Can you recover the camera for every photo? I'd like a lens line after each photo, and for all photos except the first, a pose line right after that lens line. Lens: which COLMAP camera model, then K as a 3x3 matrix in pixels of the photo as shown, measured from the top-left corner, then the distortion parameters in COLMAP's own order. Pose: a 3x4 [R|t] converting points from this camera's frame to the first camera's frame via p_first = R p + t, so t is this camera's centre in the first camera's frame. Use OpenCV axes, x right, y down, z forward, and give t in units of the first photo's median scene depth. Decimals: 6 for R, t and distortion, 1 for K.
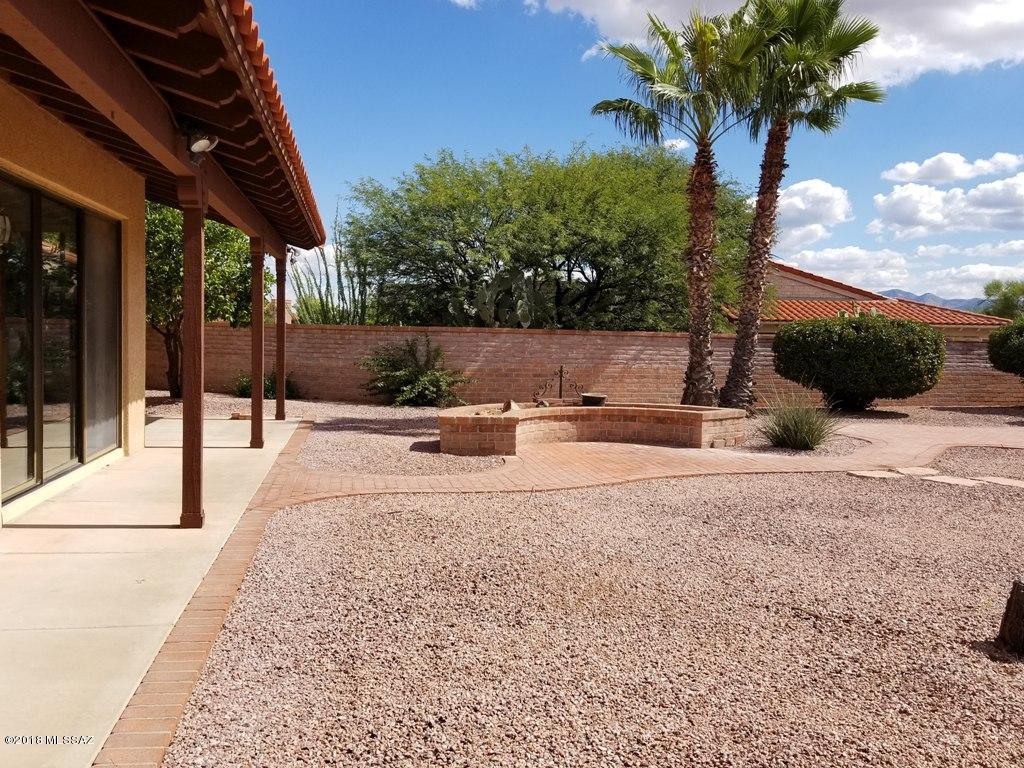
lens RADIAL K [[932.6, 0, 512.0], [0, 932.6, 384.0], [0, 0, 1]] dist [0.013841, -0.011373]
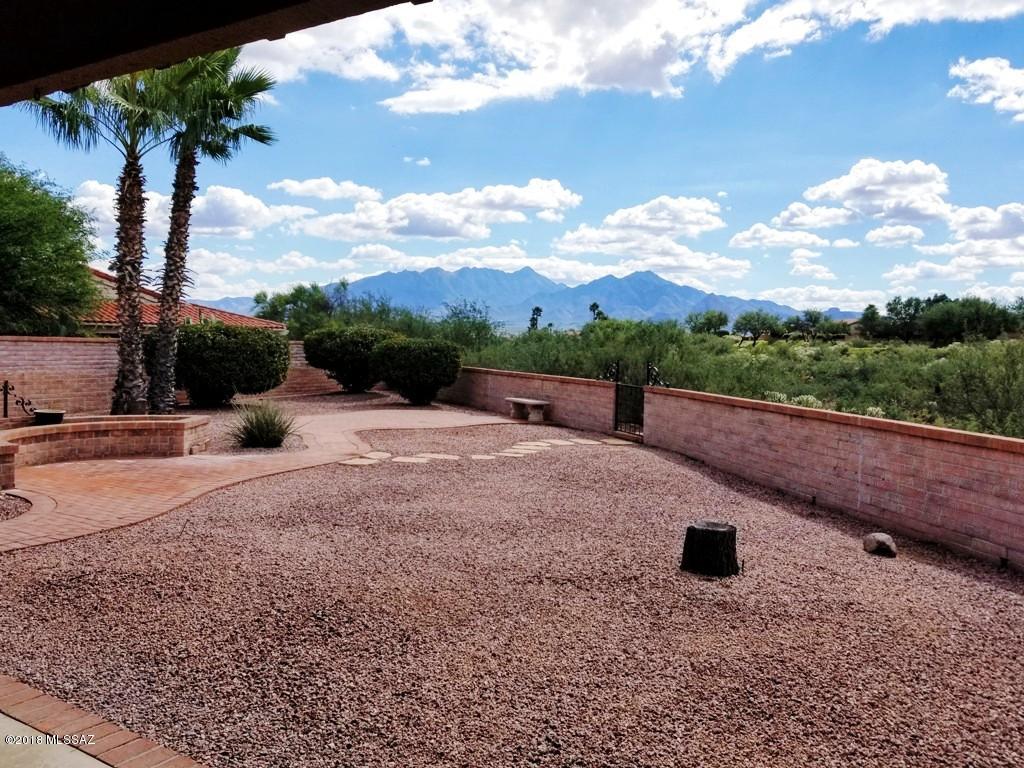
lens RADIAL K [[820.6, 0, 510.5], [0, 820.6, 368.9], [0, 0, 1]] dist [0.007764, -0.009137]
pose [[0.658539, -0.029021, 0.751987, -0.202842], [0.031620, 0.999441, 0.010880, -0.022227], [-0.751882, 0.016613, 0.659088, 0.101149]]
